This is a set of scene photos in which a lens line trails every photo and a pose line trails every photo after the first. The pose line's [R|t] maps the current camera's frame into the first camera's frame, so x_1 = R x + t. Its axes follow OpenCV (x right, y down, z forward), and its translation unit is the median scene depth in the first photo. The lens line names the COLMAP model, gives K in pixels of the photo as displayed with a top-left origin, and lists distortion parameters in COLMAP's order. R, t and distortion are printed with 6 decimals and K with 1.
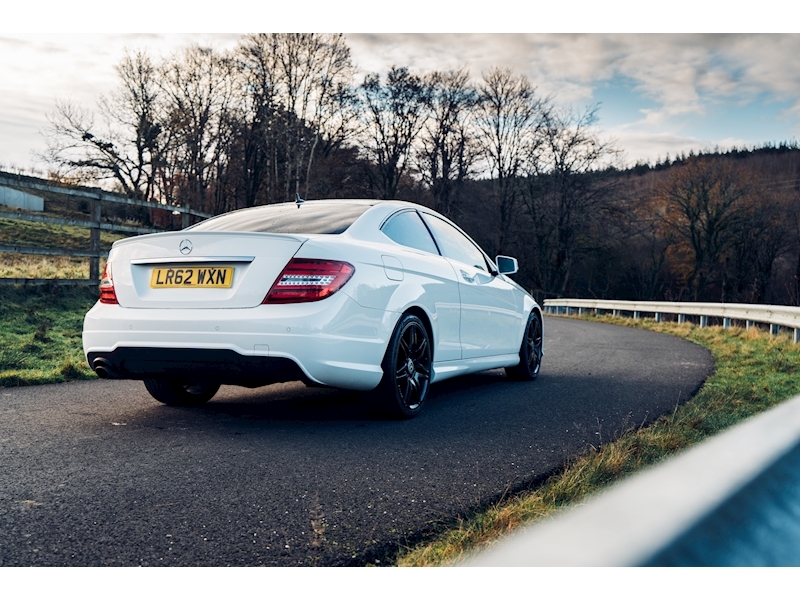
lens RADIAL K [[830.7, 0, 395.1], [0, 830.7, 296.6], [0, 0, 1]] dist [0.017961, 0.000000]
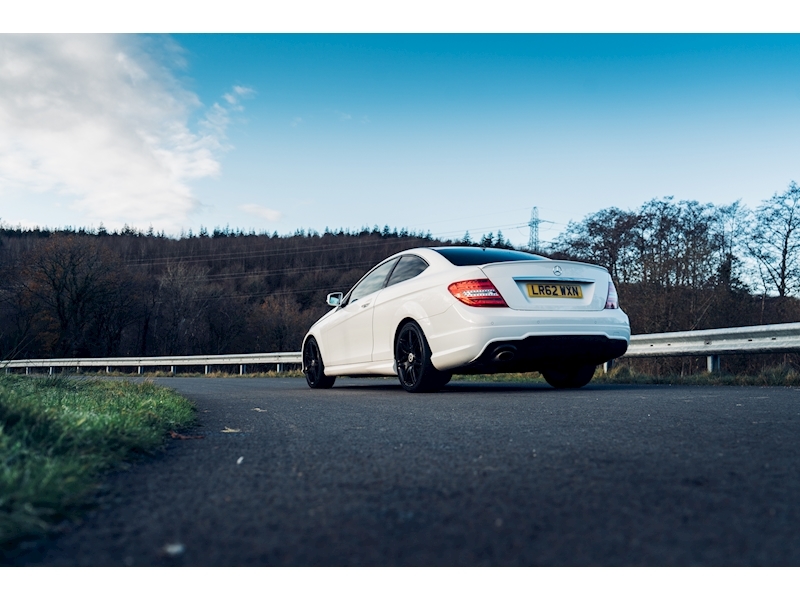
lens RADIAL K [[771.4, 0, 403.3], [0, 771.4, 297.2], [0, 0, 1]] dist [0.007339, 0.000000]
pose [[0.669937, 0.049015, 0.740798, -1.465952], [0.018070, 0.996446, -0.082272, 0.098771], [-0.742198, 0.068504, 0.666670, 0.264721]]
